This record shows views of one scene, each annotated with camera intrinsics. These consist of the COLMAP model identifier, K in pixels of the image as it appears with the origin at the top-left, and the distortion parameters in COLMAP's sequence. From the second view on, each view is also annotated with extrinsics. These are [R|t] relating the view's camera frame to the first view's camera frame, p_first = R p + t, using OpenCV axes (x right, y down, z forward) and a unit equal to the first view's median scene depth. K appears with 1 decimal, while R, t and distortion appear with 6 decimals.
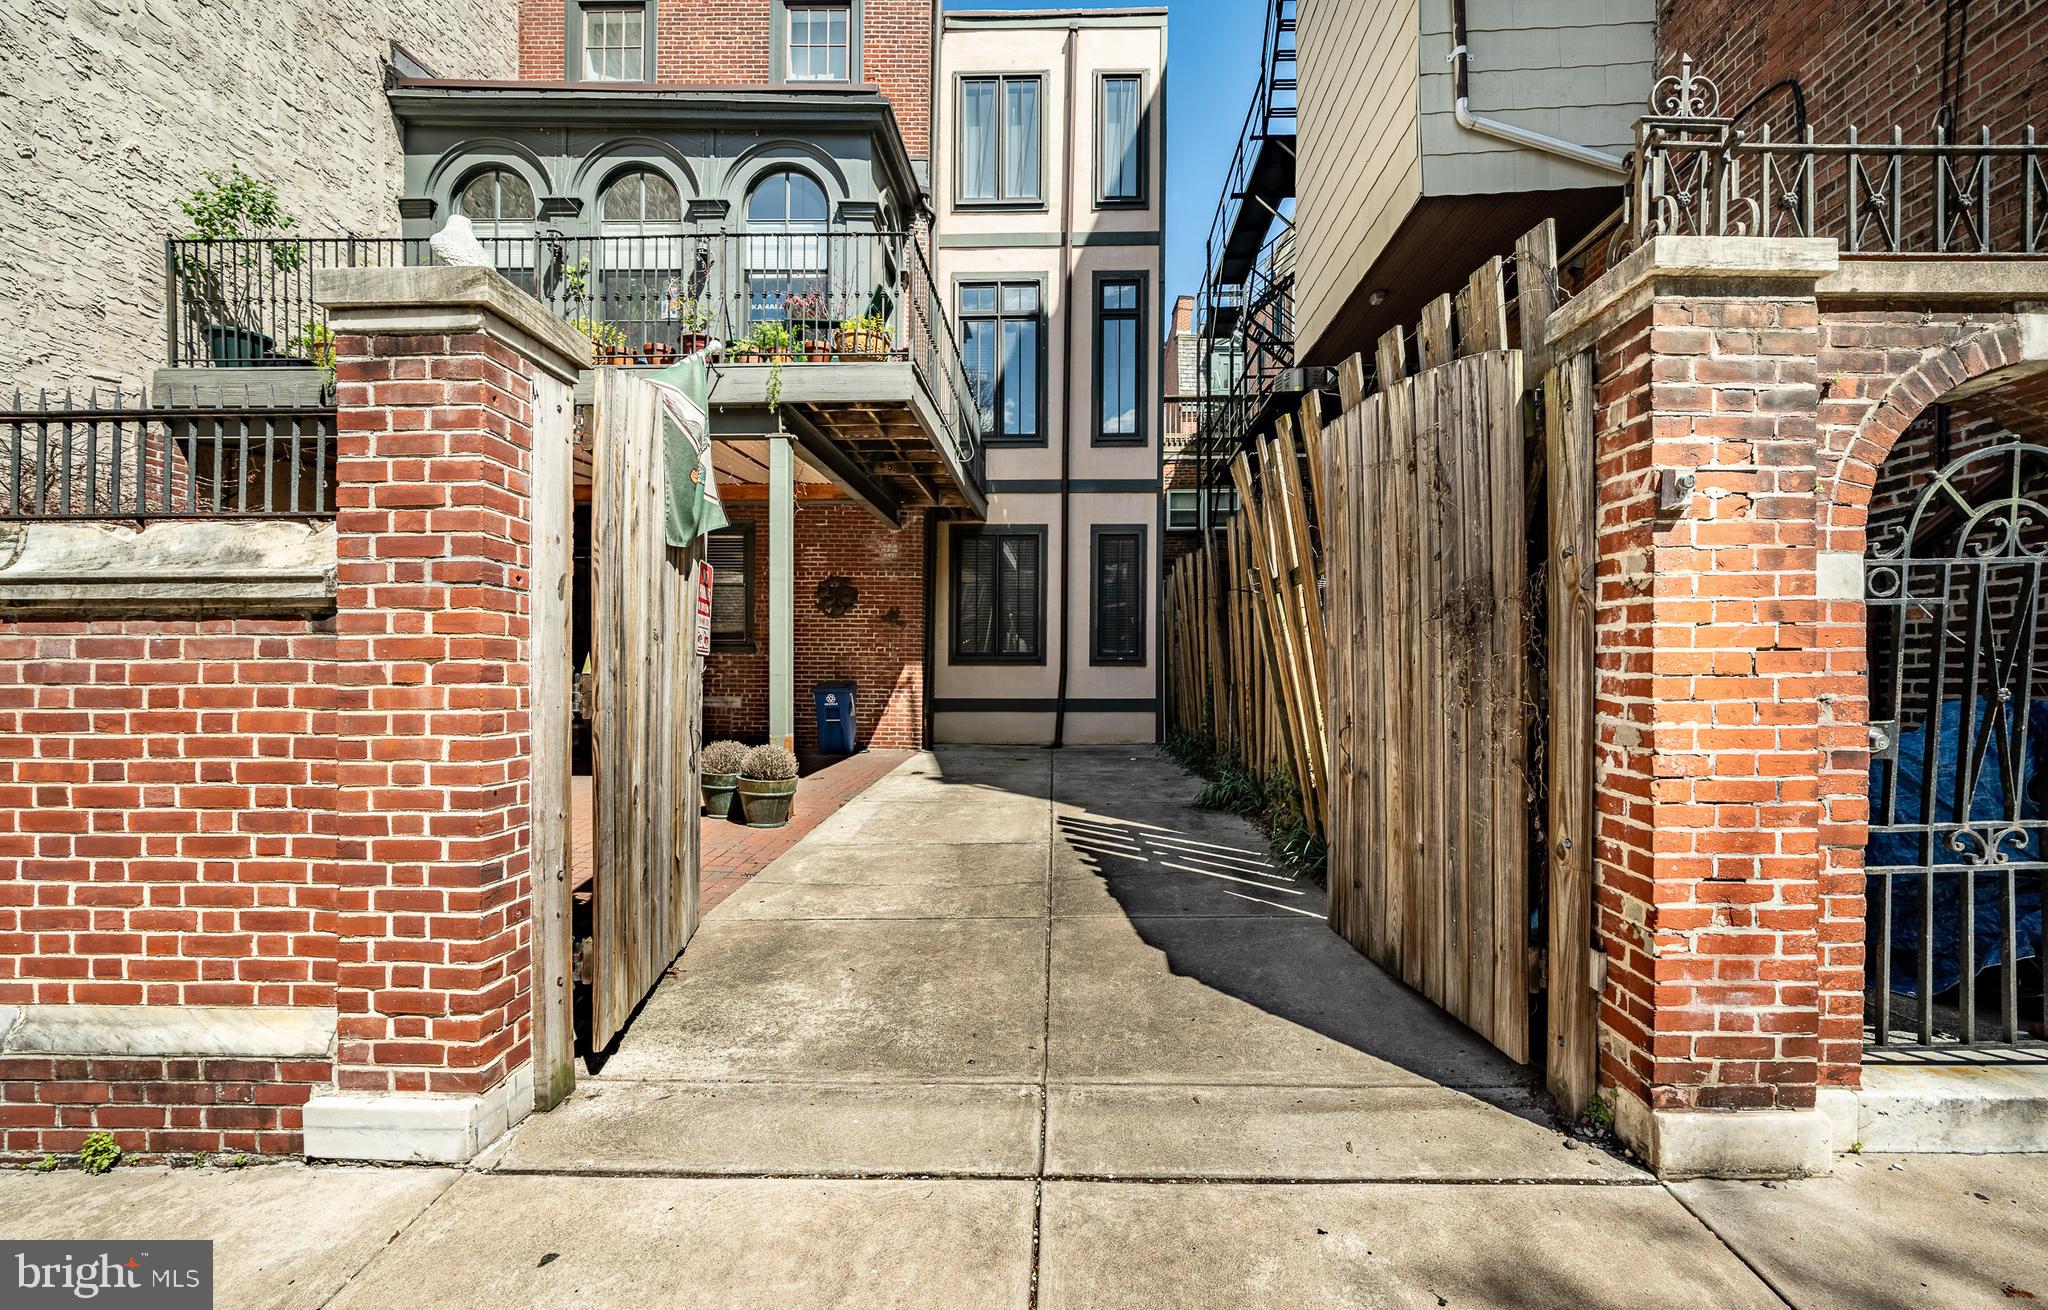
lens RADIAL K [[807.8, 0, 1068.3], [0, 807.8, 666.9], [0, 0, 1]] dist [0.000100, 0.000236]
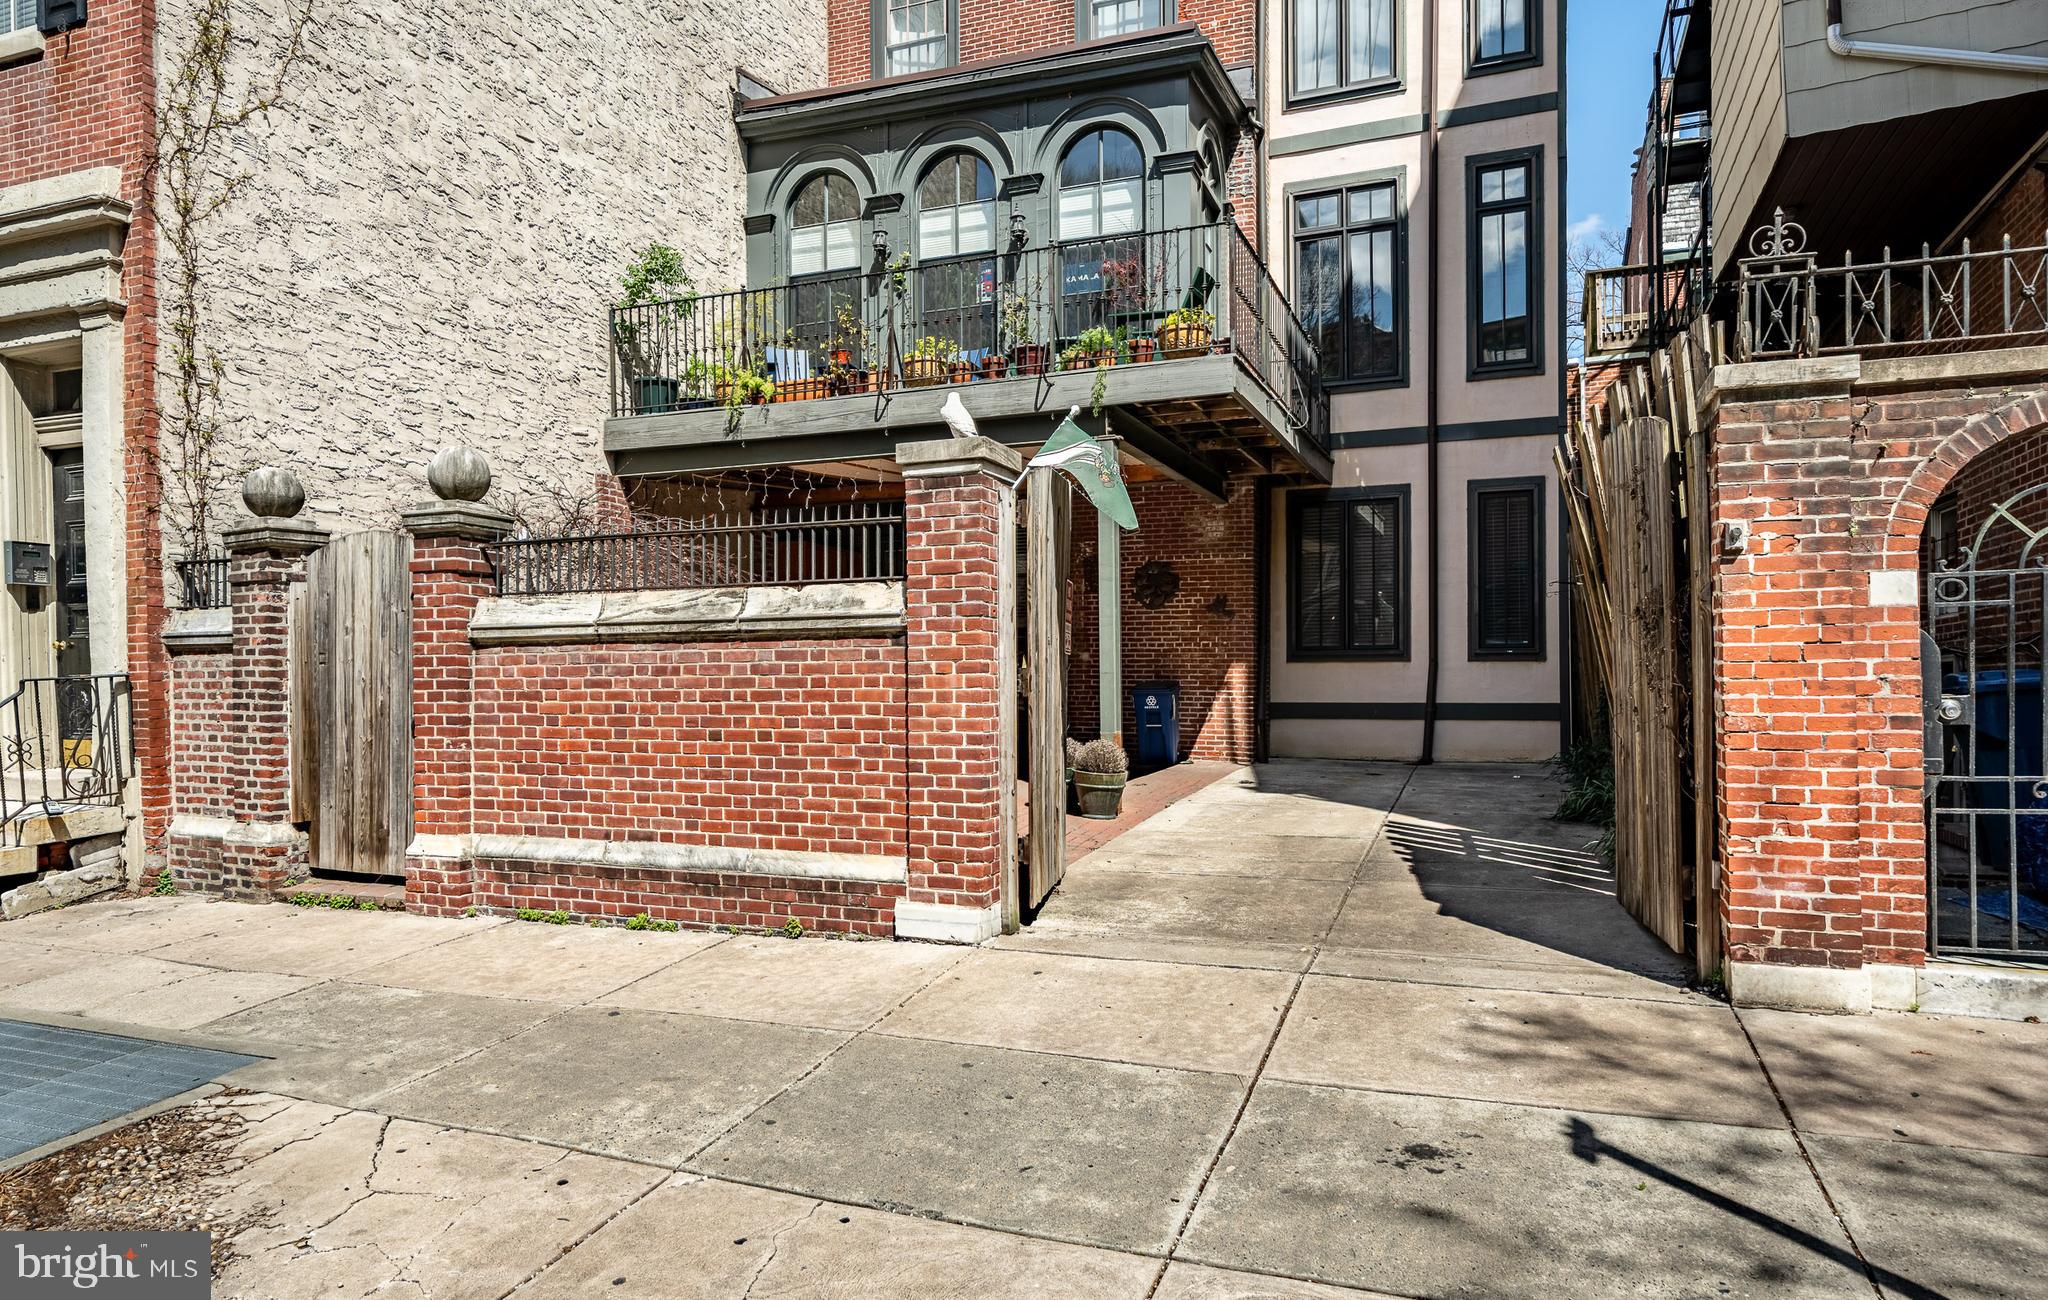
lens RADIAL K [[1286.6, 0, 1024.0], [0, 1286.6, 650.0], [0, 0, 1]] dist [-0.026198, 0.001343]
pose [[0.932778, -0.012867, -0.360221, 0.336786], [0.008156, 0.999860, -0.014596, 0.011084], [0.360358, 0.010677, 0.932753, -1.453368]]
